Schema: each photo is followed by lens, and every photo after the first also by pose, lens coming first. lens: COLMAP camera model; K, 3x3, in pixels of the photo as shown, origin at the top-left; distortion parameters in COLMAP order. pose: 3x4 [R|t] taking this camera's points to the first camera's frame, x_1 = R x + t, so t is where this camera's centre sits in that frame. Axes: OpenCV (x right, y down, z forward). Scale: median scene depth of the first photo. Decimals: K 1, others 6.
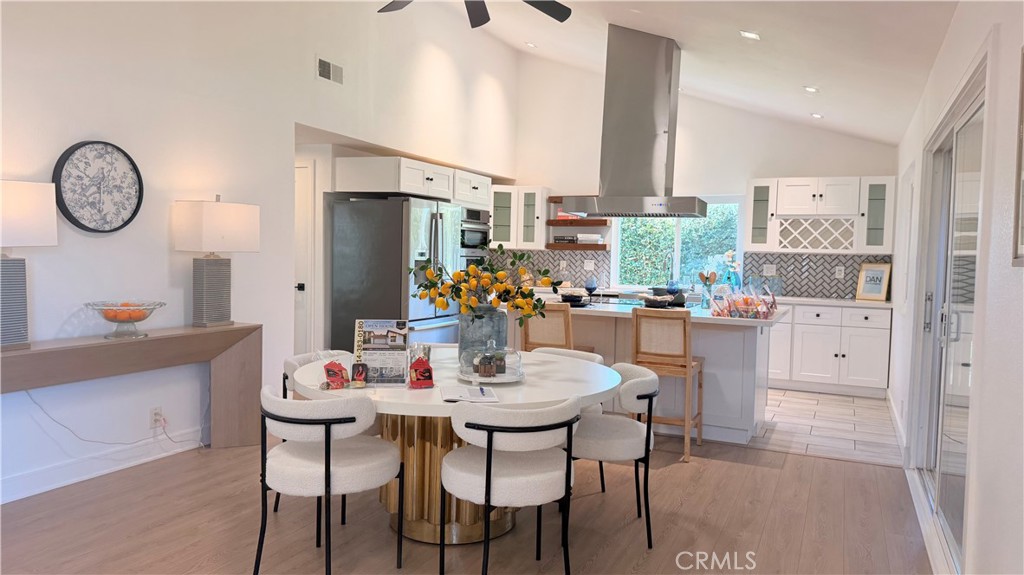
lens RADIAL K [[715.7, 0, 516.2], [0, 715.7, 289.0], [0, 0, 1]] dist [-0.012203, -0.018579]
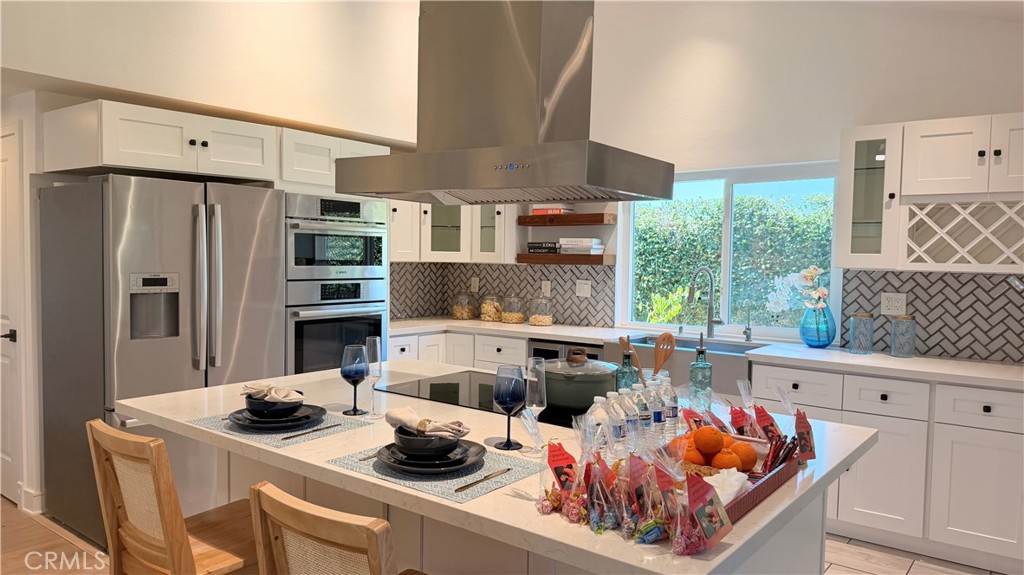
lens RADIAL K [[715.7, 0, 516.9], [0, 715.7, 287.1], [0, 0, 1]] dist [-0.012203, -0.018579]
pose [[0.974109, 0.004532, -0.226032, 0.211573], [-0.006315, 0.999954, -0.007167, -0.034209], [0.225989, 0.008408, 0.974094, 0.446369]]
